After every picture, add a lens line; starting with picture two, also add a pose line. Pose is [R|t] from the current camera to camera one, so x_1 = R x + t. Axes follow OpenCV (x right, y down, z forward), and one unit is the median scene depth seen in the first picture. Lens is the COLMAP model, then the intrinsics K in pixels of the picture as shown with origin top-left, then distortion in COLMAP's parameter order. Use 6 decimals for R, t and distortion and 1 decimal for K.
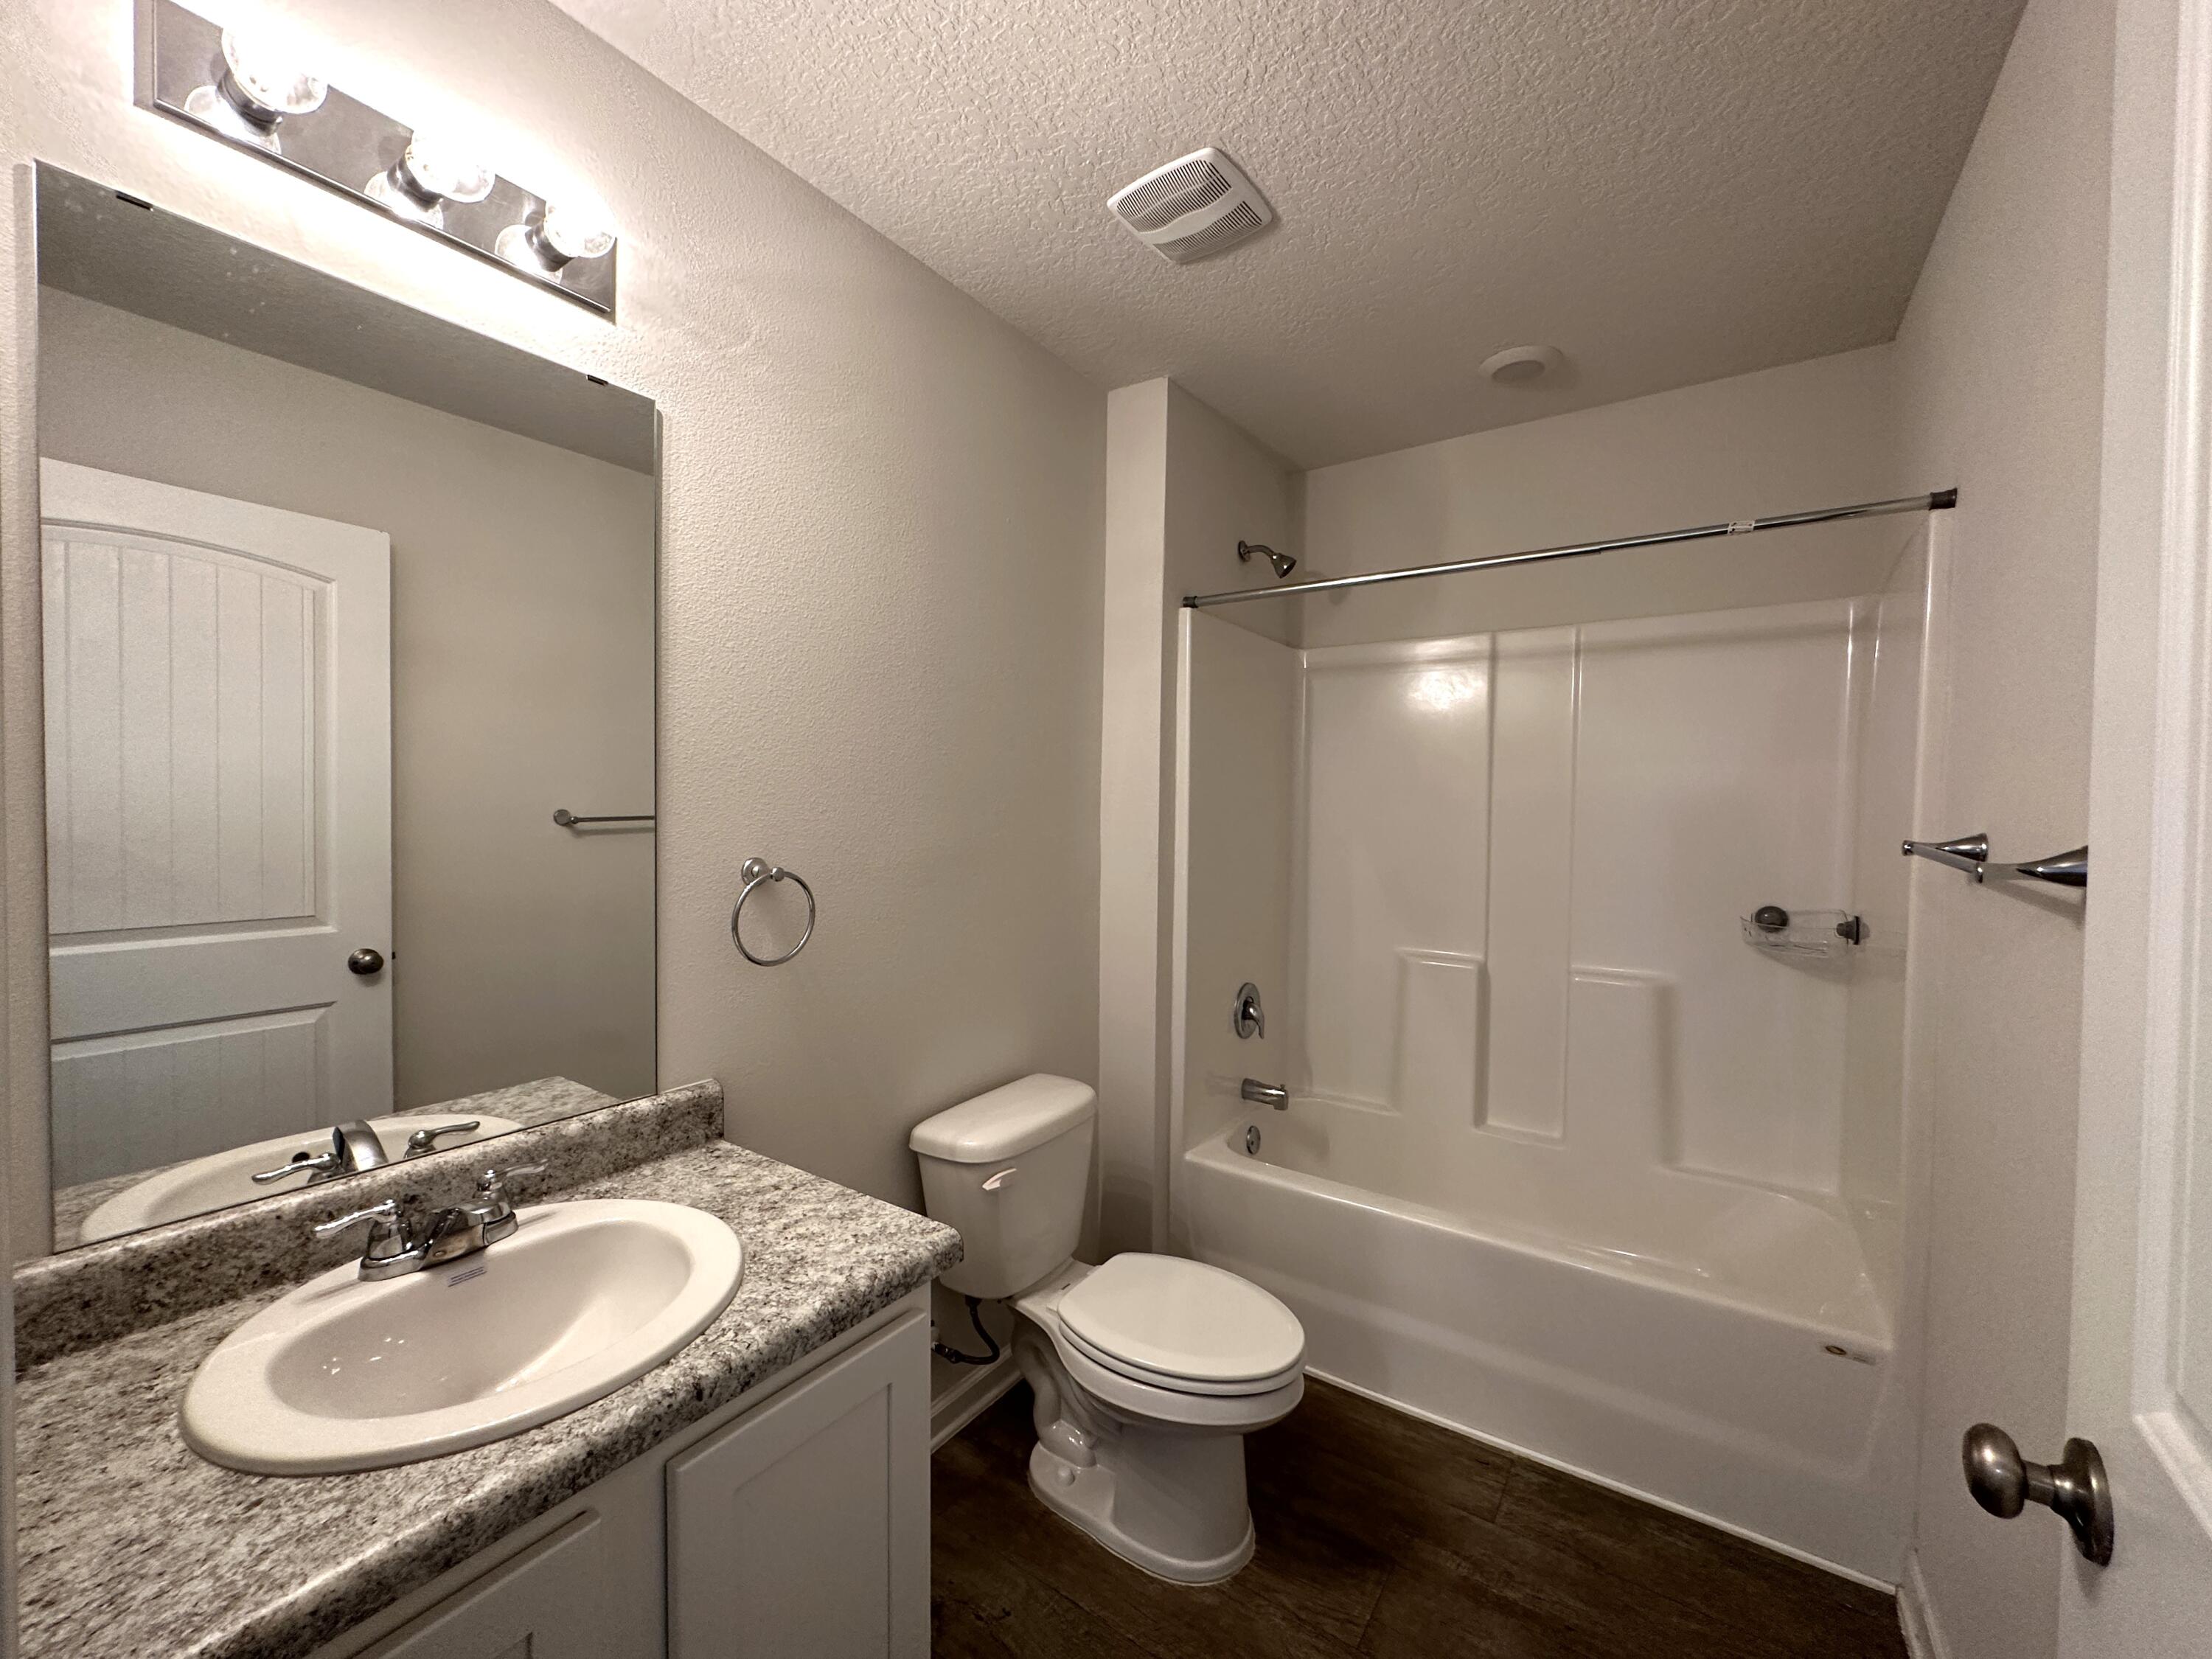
lens RADIAL K [[880.5, 0, 1104.3], [0, 880.5, 830.8], [0, 0, 1]] dist [-0.001567, 0.000573]
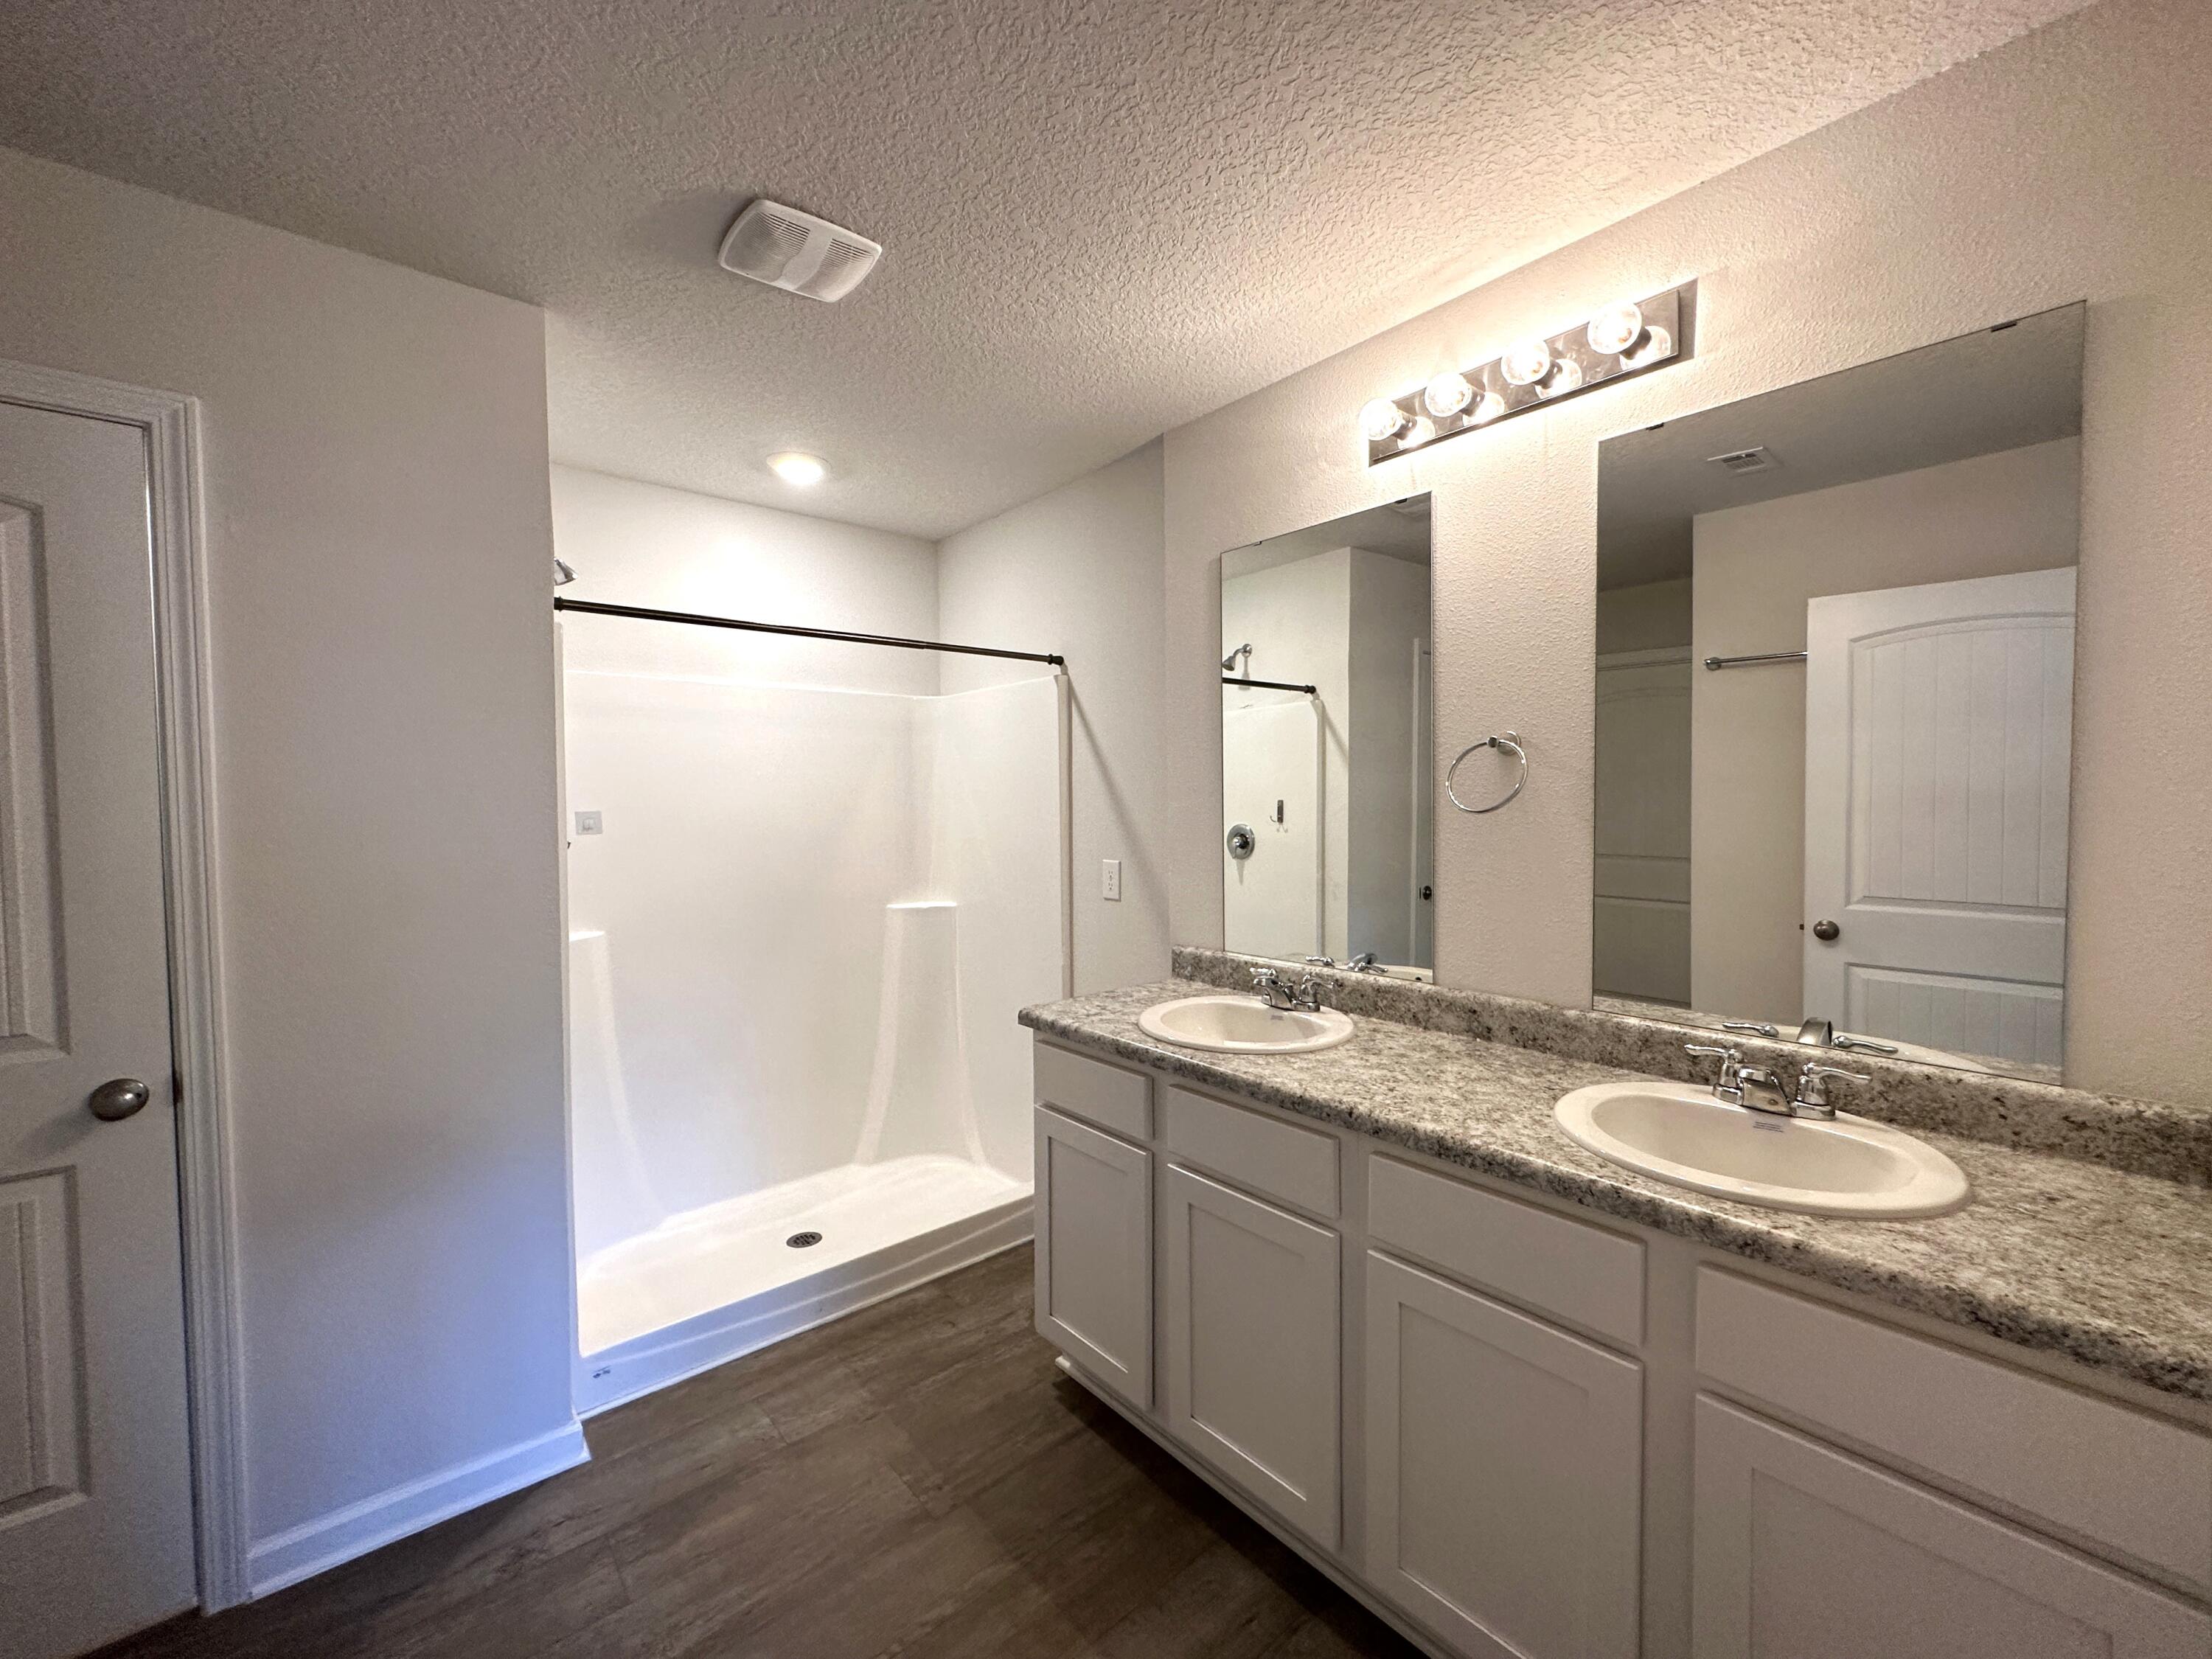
lens RADIAL K [[880.5, 0, 1104.3], [0, 880.5, 830.8], [0, 0, 1]] dist [-0.001567, 0.000573]
pose [[-0.256812, 0.030710, -0.965973, 1.028073], [-0.008760, 0.999380, 0.034100, 0.020302], [0.966422, 0.017219, -0.256384, 0.751047]]
